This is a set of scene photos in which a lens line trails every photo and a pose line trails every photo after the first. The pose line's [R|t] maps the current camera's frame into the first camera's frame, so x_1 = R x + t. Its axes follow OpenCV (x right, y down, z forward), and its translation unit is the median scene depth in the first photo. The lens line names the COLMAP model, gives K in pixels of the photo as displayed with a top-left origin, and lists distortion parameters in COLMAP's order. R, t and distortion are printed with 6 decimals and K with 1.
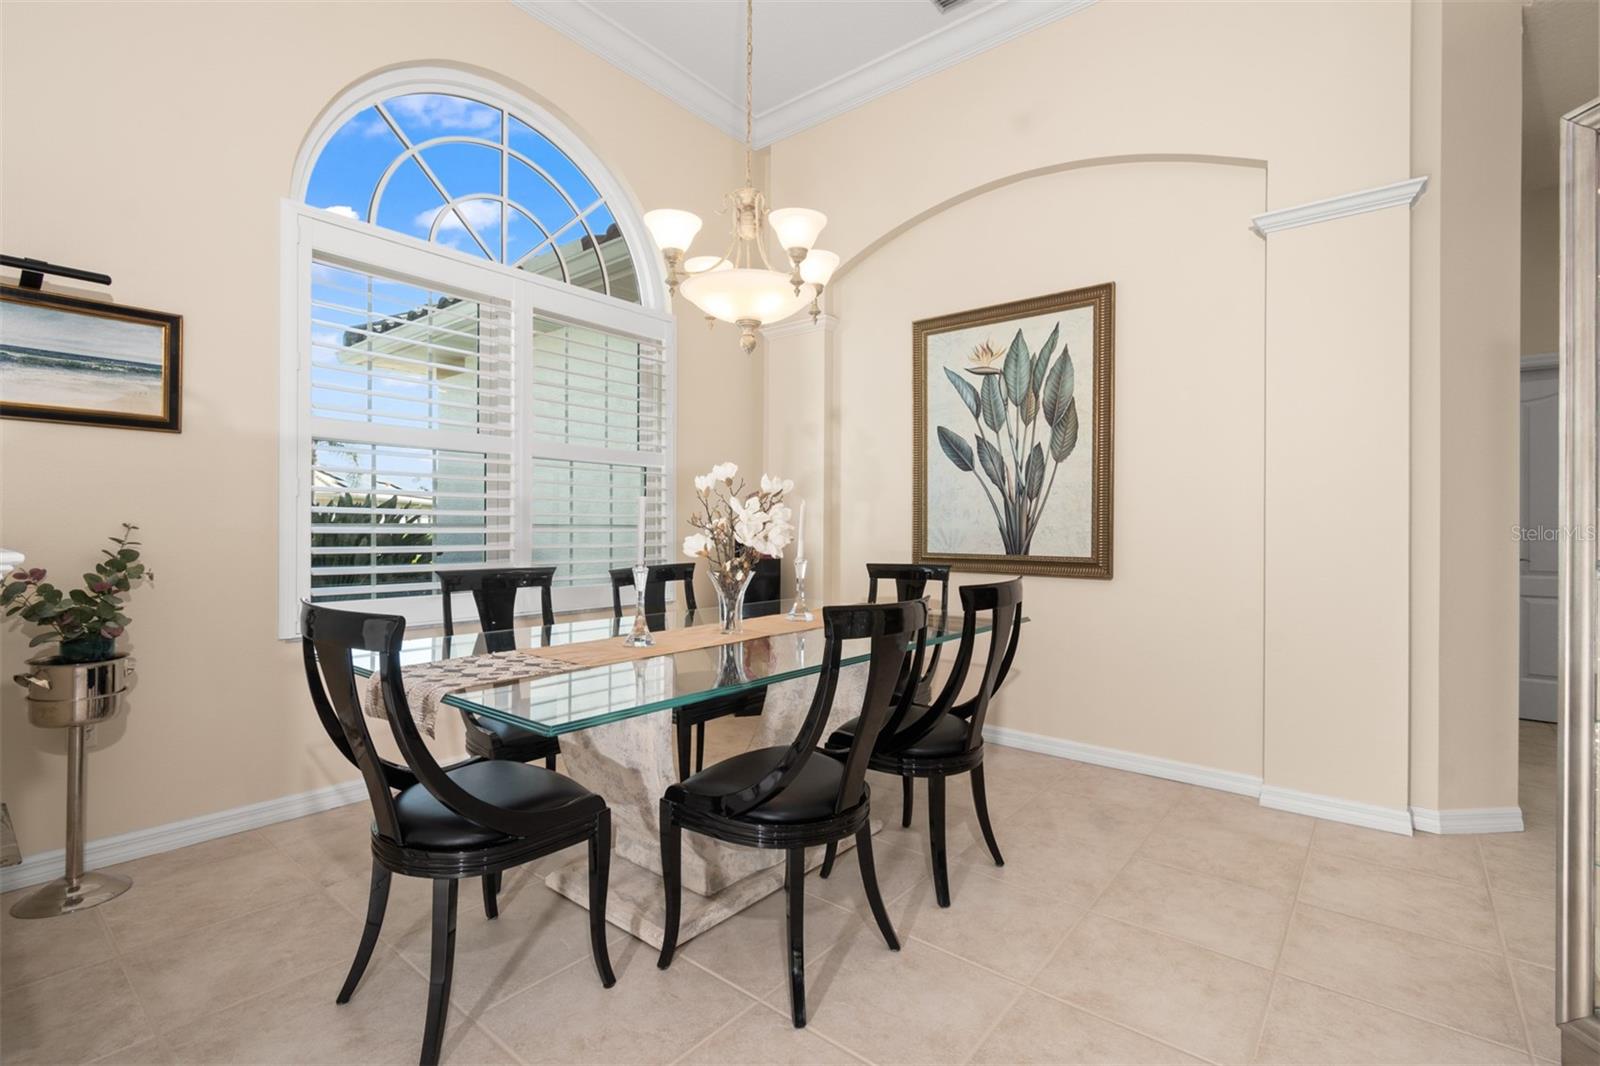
lens RADIAL K [[729.6, 0, 804.1], [0, 729.6, 523.4], [0, 0, 1]] dist [0.000749, -0.003634]
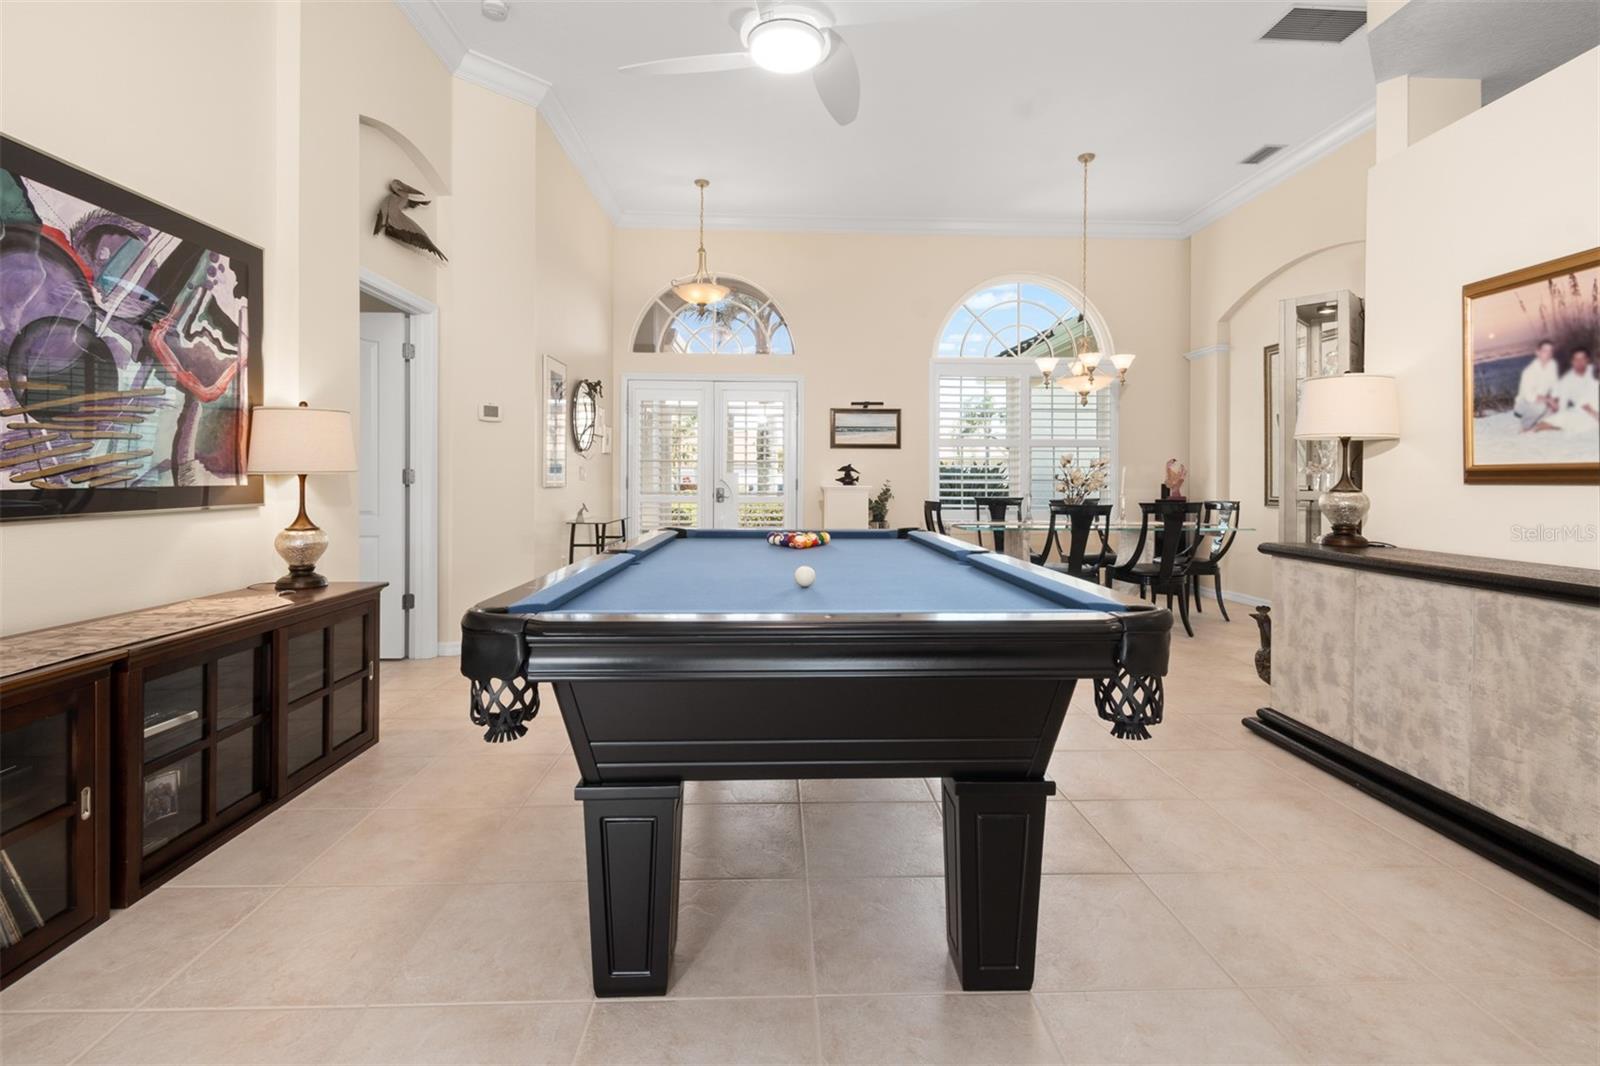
lens RADIAL K [[729.6, 0, 813.9], [0, 729.6, 485.6], [0, 0, 1]] dist [0.000749, -0.003634]
pose [[0.670140, -0.002397, -0.742231, 0.740282], [0.002798, 0.999996, -0.000703, 0.016563], [0.742230, -0.001605, 0.670144, -0.834058]]
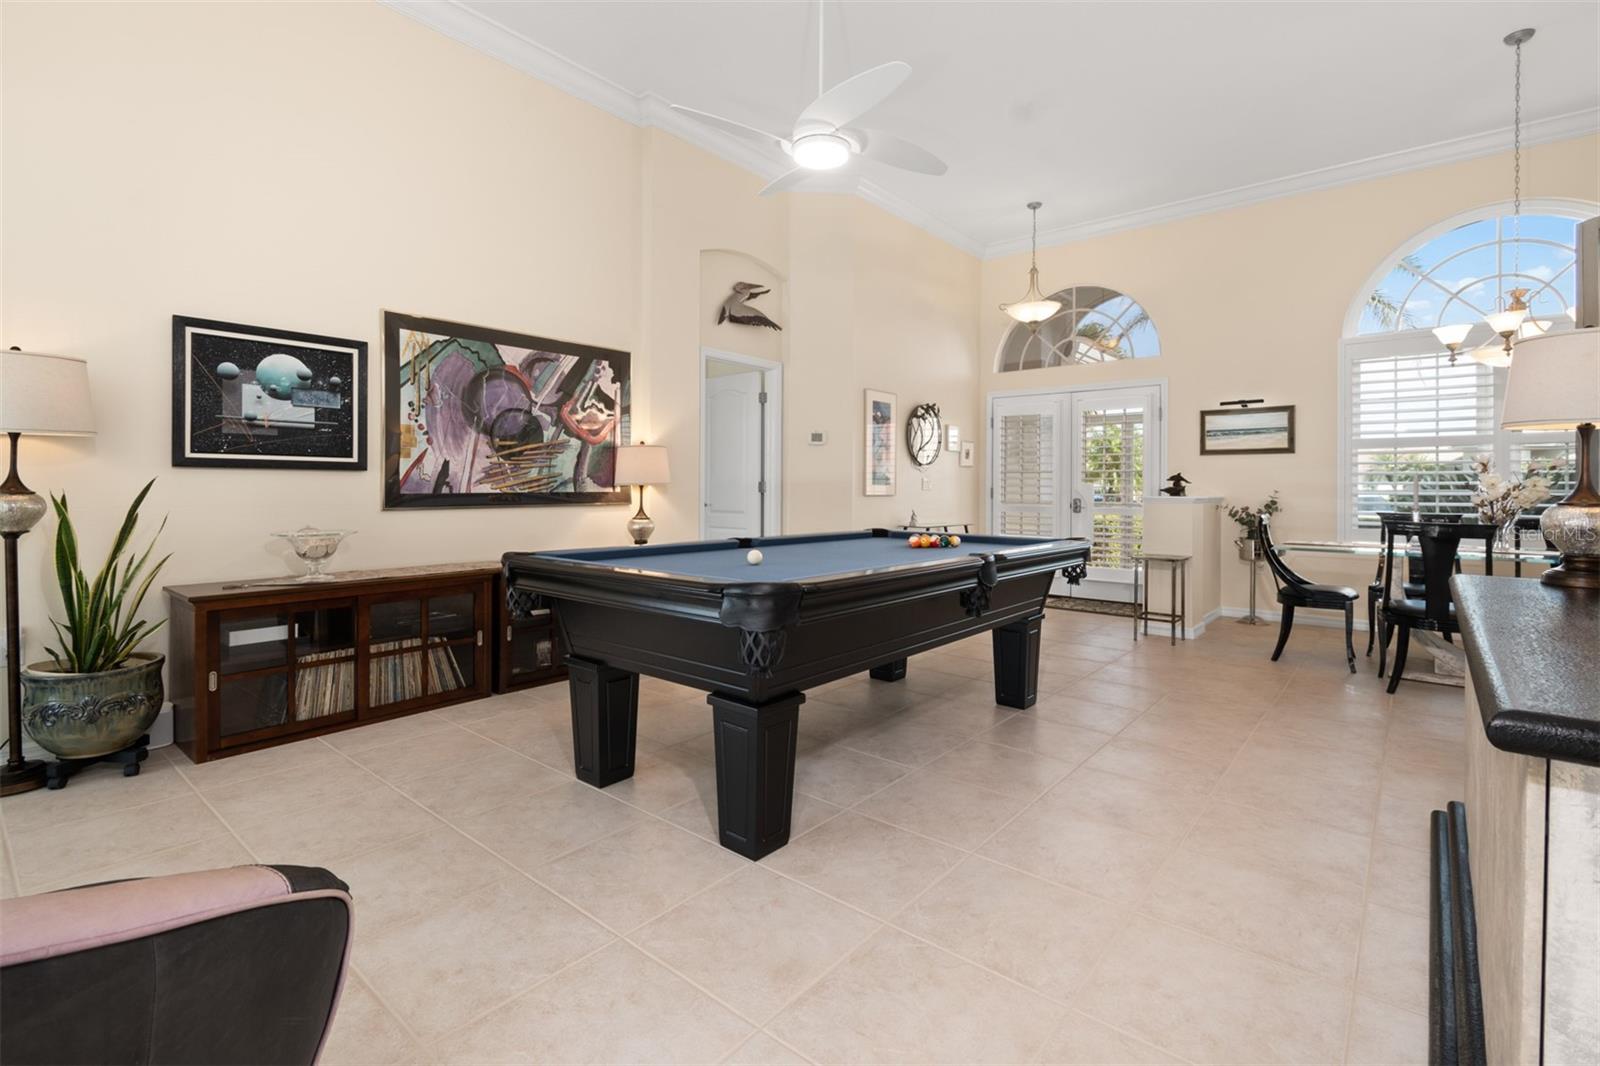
lens RADIAL K [[729.6, 0, 811.1], [0, 729.6, 495.9], [0, 0, 1]] dist [0.000749, -0.003634]
pose [[-0.000511, -0.001680, -0.999998, 1.082108], [-0.005250, 0.999985, -0.001677, 0.021595], [0.999986, 0.005249, -0.000520, -0.420374]]
